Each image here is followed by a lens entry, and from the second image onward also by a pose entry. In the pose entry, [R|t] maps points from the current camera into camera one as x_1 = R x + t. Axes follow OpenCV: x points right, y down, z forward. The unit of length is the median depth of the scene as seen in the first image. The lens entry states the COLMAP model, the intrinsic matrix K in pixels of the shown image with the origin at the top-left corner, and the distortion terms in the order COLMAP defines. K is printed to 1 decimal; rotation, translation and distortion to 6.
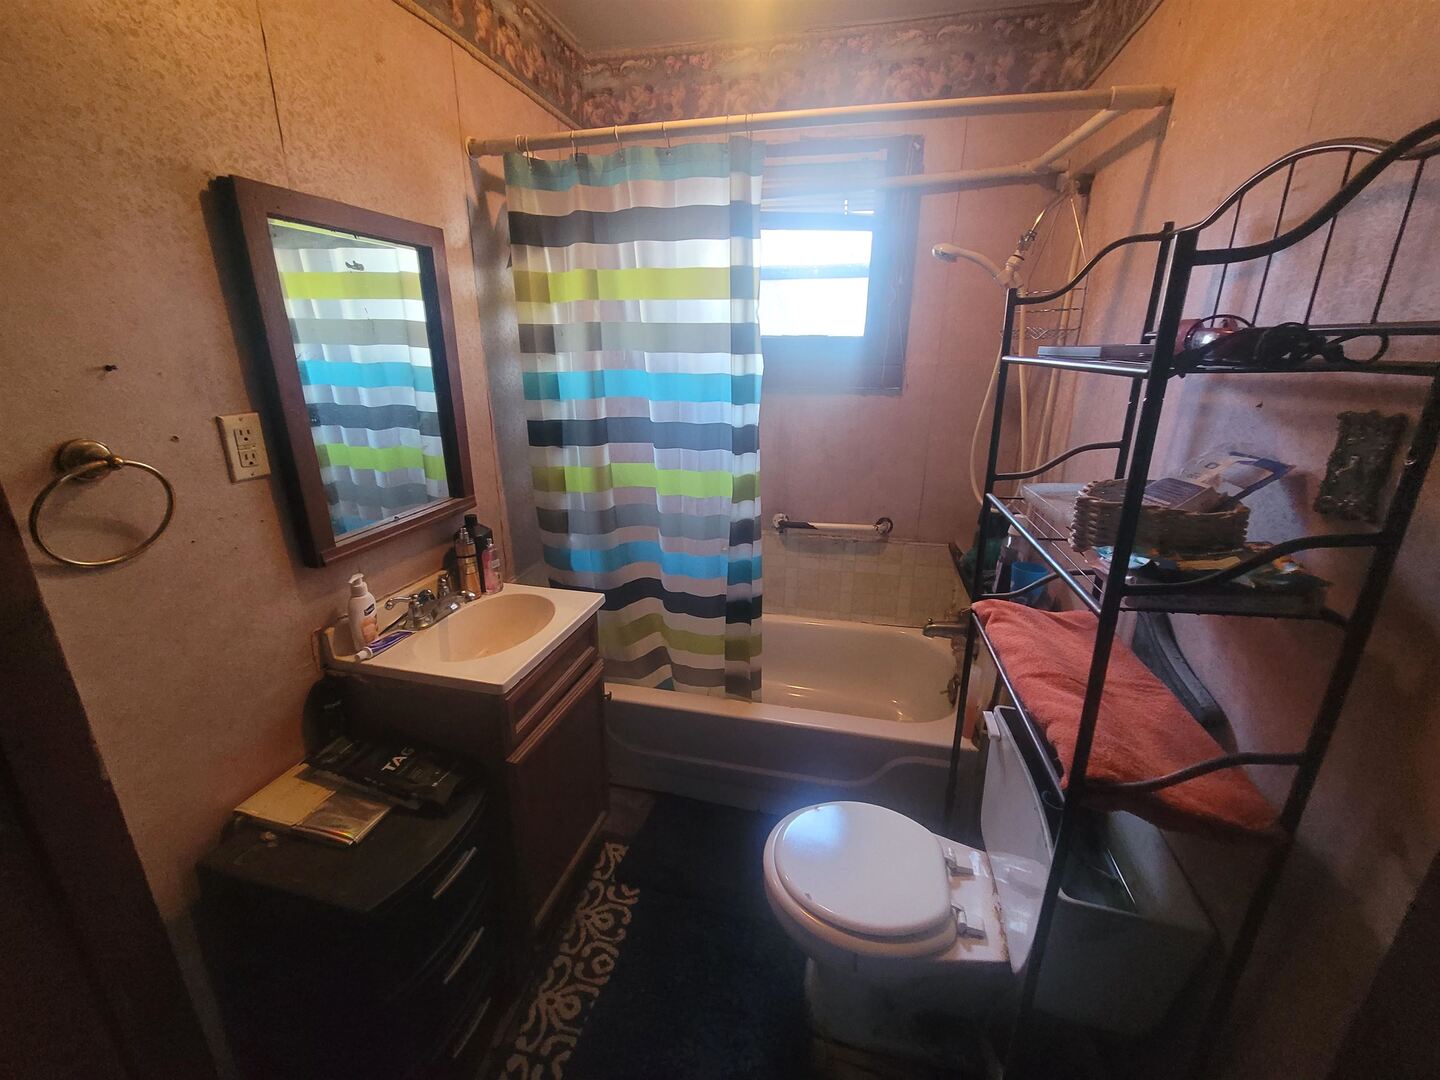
lens RADIAL K [[588.1, 0, 725.4], [0, 588.1, 539.2], [0, 0, 1]] dist [0.002372, -0.000757]
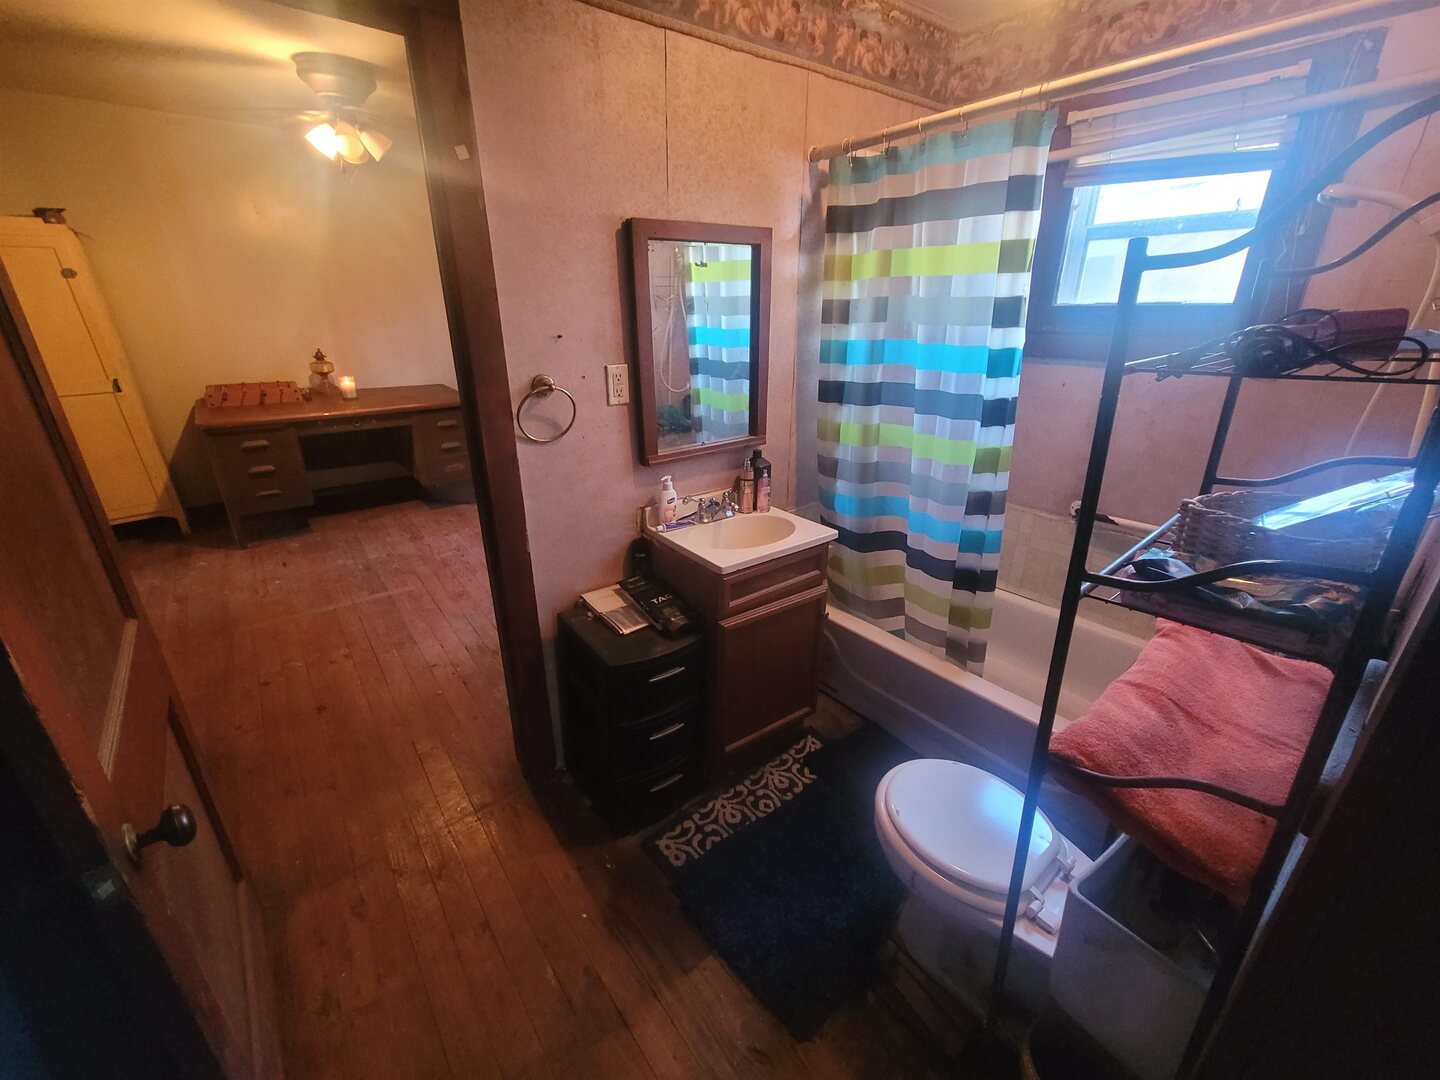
lens RADIAL K [[584.0, 0, 719.9], [0, 584.0, 537.5], [0, 0, 1]] dist [0.000801, -0.001213]
pose [[0.782583, 0.221516, -0.581803, 0.316466], [-0.184125, 0.975101, 0.123595, 0.004321], [0.594695, 0.010401, 0.803884, -0.098842]]
